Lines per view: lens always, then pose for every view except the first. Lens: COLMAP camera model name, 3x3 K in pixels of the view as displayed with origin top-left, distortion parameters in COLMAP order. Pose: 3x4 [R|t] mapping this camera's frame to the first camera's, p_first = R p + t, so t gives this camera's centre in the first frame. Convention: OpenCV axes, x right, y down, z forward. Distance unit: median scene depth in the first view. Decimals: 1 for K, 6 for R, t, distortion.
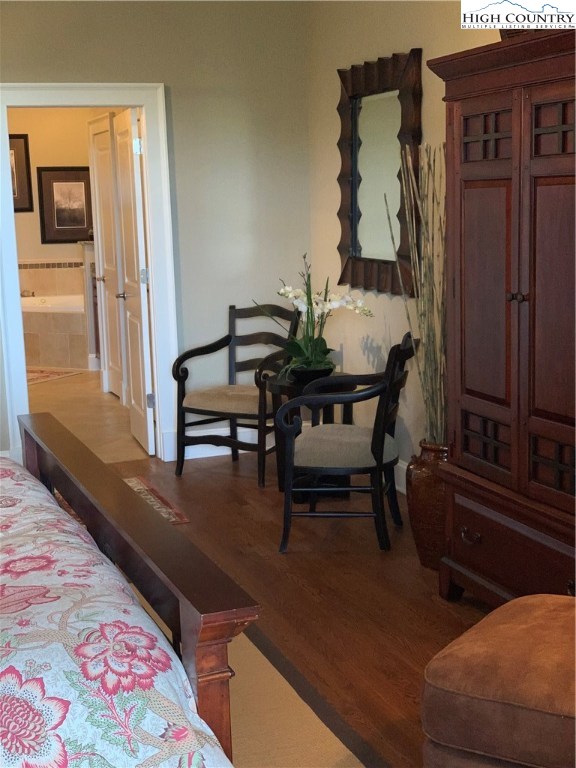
lens RADIAL K [[1150.1, 0, 260.6], [0, 1150.1, 386.2], [0, 0, 1]] dist [0.042531, -0.075416]
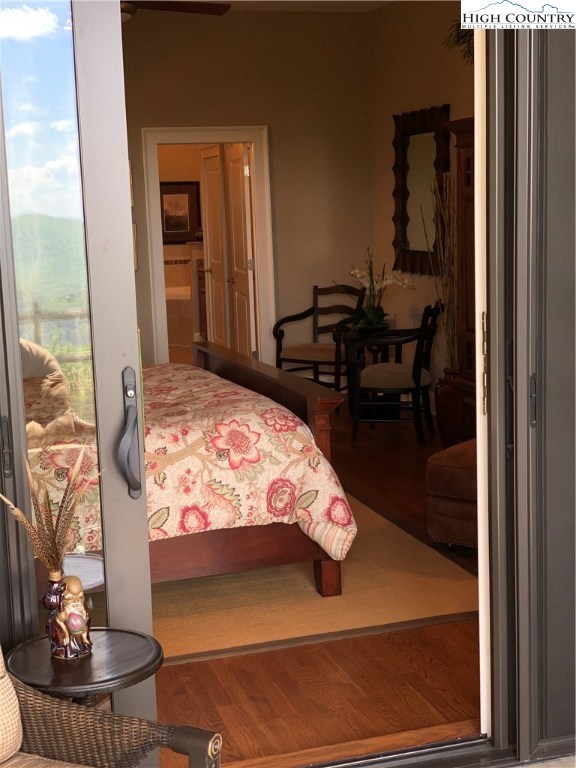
lens RADIAL K [[1150.1, 0, 260.6], [0, 1150.1, 386.2], [0, 0, 1]] dist [0.042531, -0.075416]
pose [[0.998340, 0.003797, -0.057472, -0.015715], [-0.004103, 0.999978, -0.005193, 0.084179], [0.057451, 0.005420, 0.998334, -0.552469]]
